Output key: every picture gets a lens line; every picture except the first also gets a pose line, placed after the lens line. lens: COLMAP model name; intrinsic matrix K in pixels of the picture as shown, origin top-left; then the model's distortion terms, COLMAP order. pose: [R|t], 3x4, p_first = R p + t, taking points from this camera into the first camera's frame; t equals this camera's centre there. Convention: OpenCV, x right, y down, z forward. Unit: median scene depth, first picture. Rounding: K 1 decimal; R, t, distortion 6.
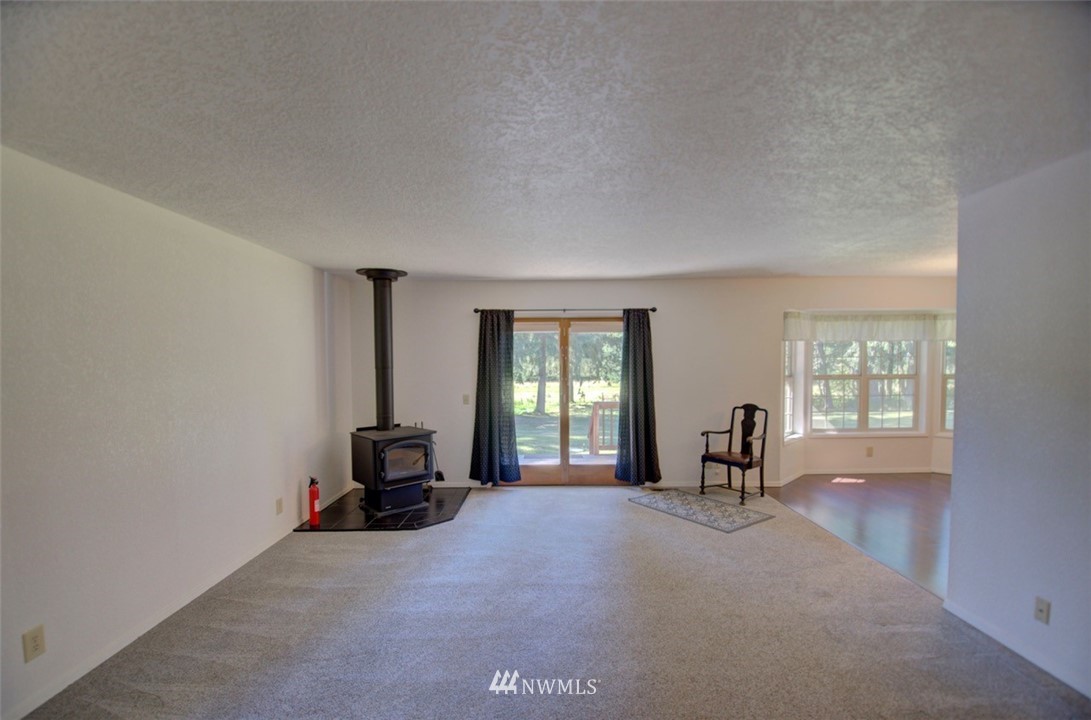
lens RADIAL K [[485.1, 0, 540.8], [0, 485.1, 373.9], [0, 0, 1]] dist [-0.013281, -0.000600]
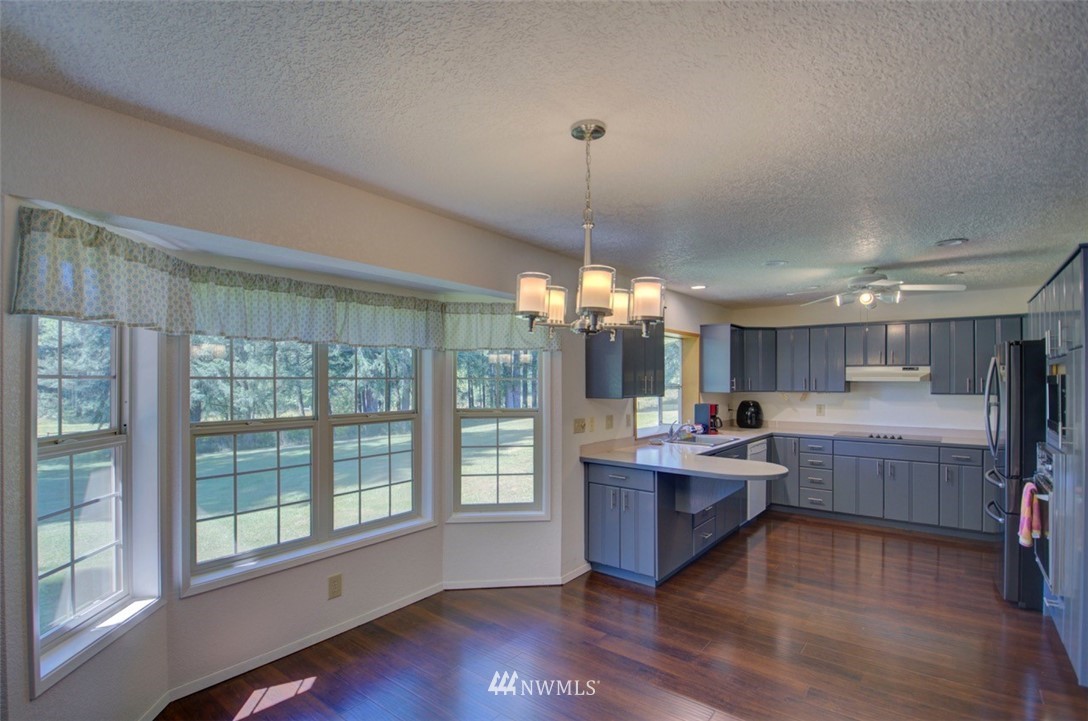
lens RADIAL K [[515.5, 0, 529.3], [0, 515.5, 376.7], [0, 0, 1]] dist [-0.002026, -0.019863]
pose [[0.637830, 0.013107, 0.770066, 0.434449], [0.022122, 0.999131, -0.035329, -0.016032], [-0.769860, 0.039569, 0.636986, 0.555925]]
